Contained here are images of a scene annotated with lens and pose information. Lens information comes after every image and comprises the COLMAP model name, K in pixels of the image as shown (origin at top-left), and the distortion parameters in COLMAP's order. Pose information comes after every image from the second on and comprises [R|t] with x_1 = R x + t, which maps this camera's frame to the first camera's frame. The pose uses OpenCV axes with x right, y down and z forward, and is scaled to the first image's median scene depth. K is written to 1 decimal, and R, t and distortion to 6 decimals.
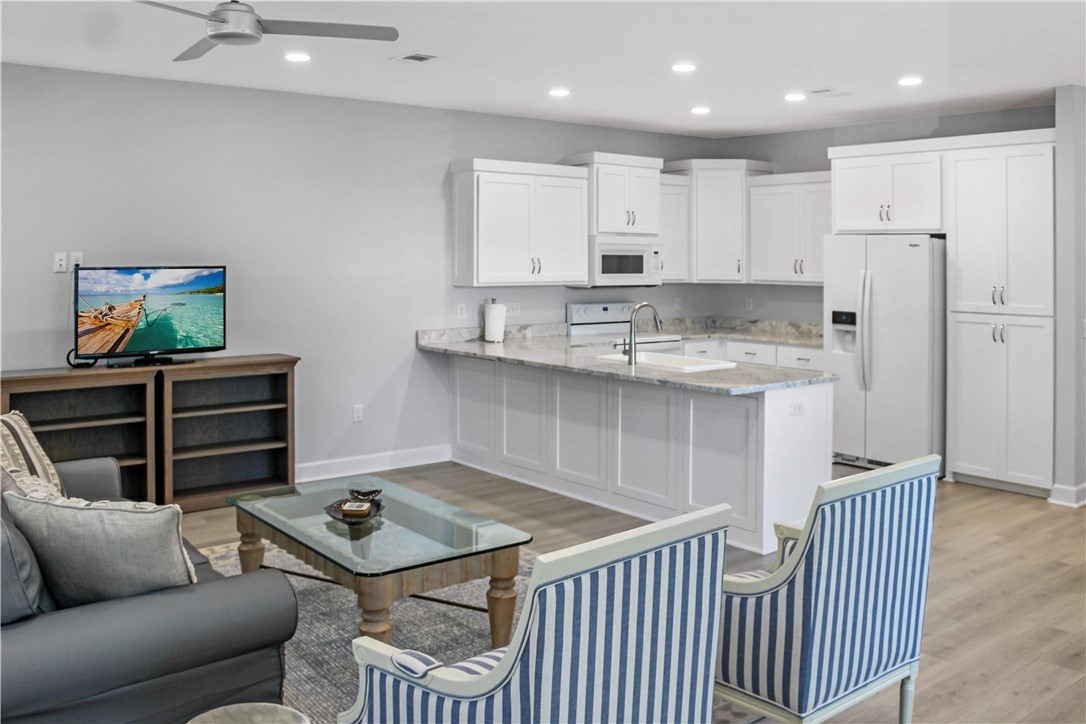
lens RADIAL K [[982.5, 0, 540.9], [0, 982.5, 313.5], [0, 0, 1]] dist [-0.144873, 0.114671]
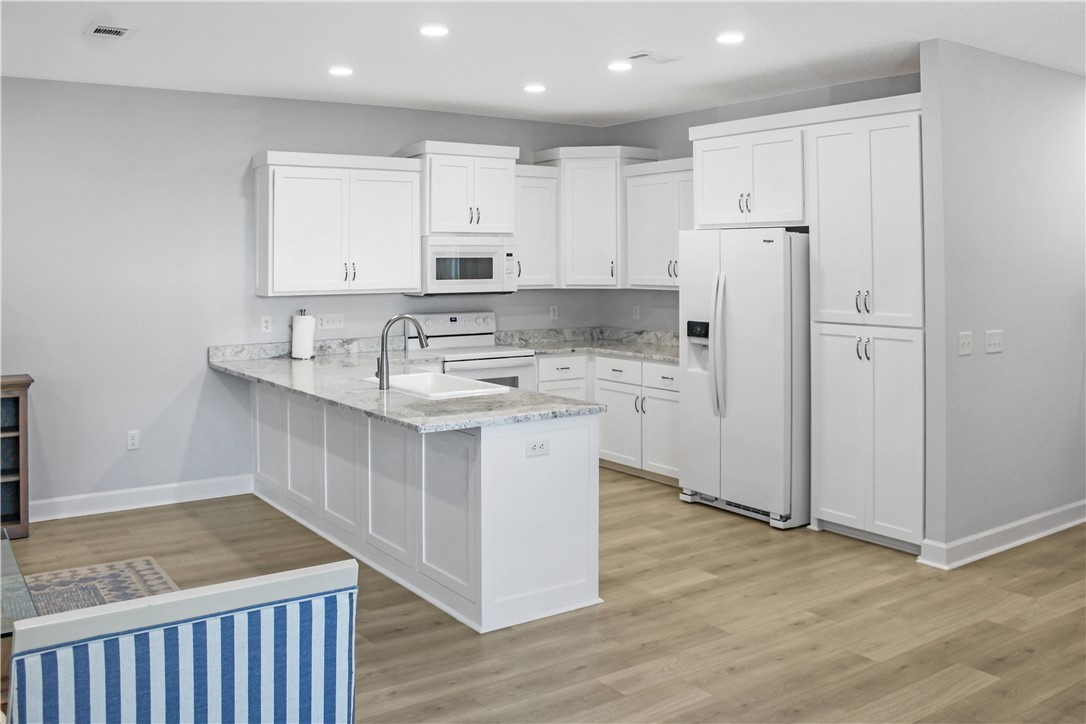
lens RADIAL K [[982.5, 0, 540.9], [0, 982.5, 313.5], [0, 0, 1]] dist [-0.144873, 0.114671]
pose [[0.997142, -0.007184, -0.075214, 0.233056], [0.006813, 0.999963, -0.005183, -0.005631], [0.075248, 0.004656, 0.997154, 0.144612]]
